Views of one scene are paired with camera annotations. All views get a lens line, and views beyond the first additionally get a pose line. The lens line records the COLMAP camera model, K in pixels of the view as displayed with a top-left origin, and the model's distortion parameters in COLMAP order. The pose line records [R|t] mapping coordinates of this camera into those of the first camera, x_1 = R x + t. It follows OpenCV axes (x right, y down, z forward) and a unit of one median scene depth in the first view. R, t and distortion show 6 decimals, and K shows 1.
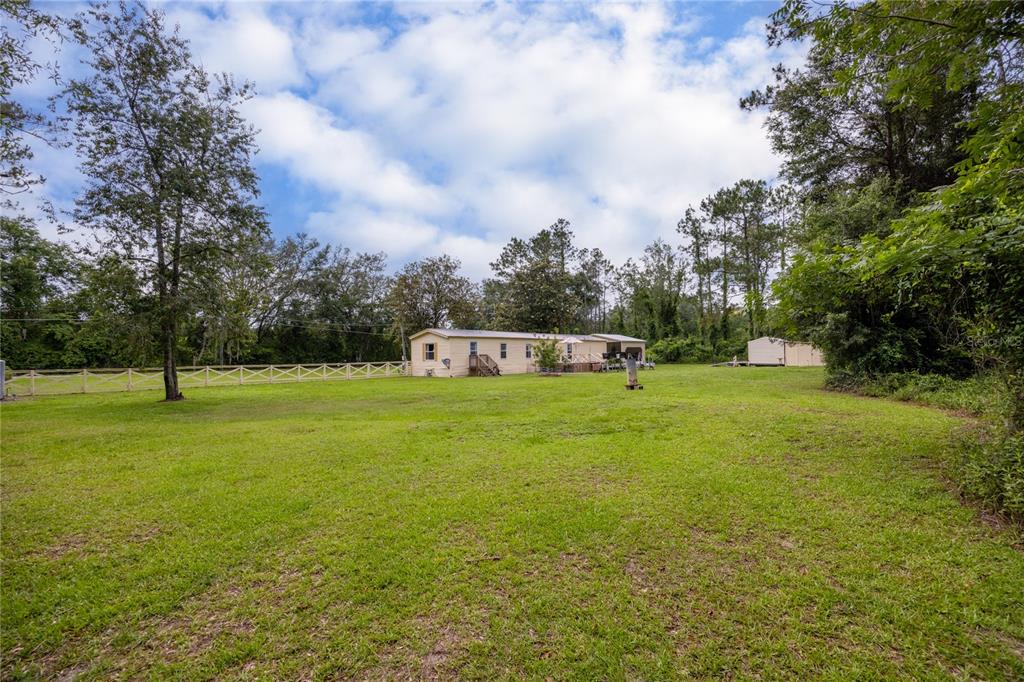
lens RADIAL K [[708.1, 0, 512.3], [0, 708.1, 342.4], [0, 0, 1]] dist [-0.003230, -0.000159]
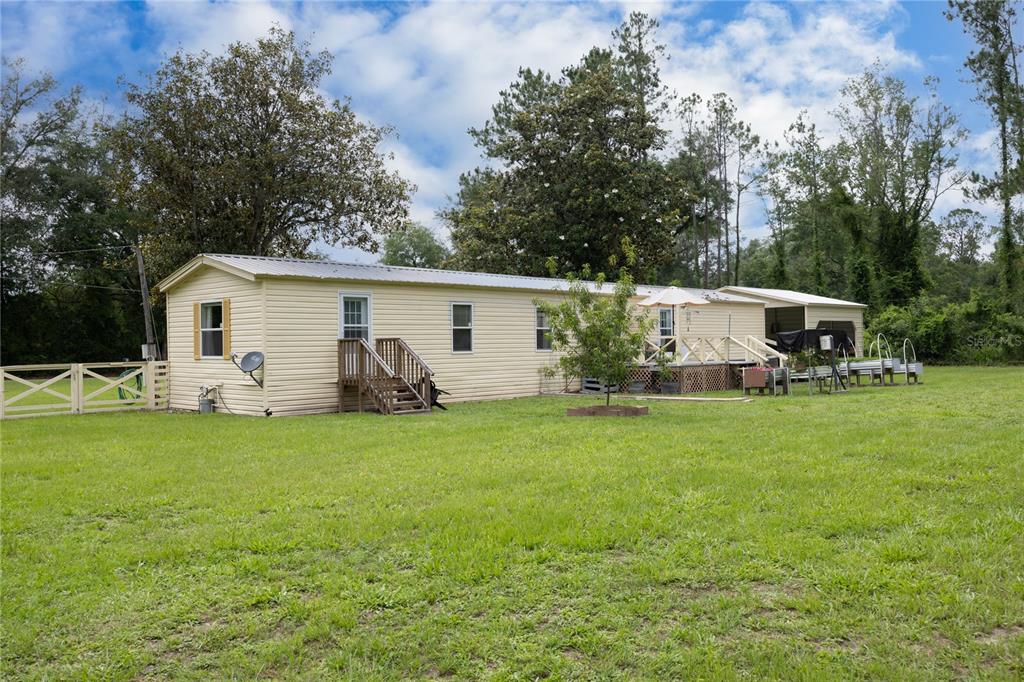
lens RADIAL K [[826.3, 0, 511.3], [0, 826.3, 343.7], [0, 0, 1]] dist [0.002561, 0.001767]
pose [[0.997373, -0.004629, -0.072288, 0.033297], [0.005291, 0.999946, 0.008965, 0.014540], [0.072243, -0.009324, 0.997344, 0.574916]]
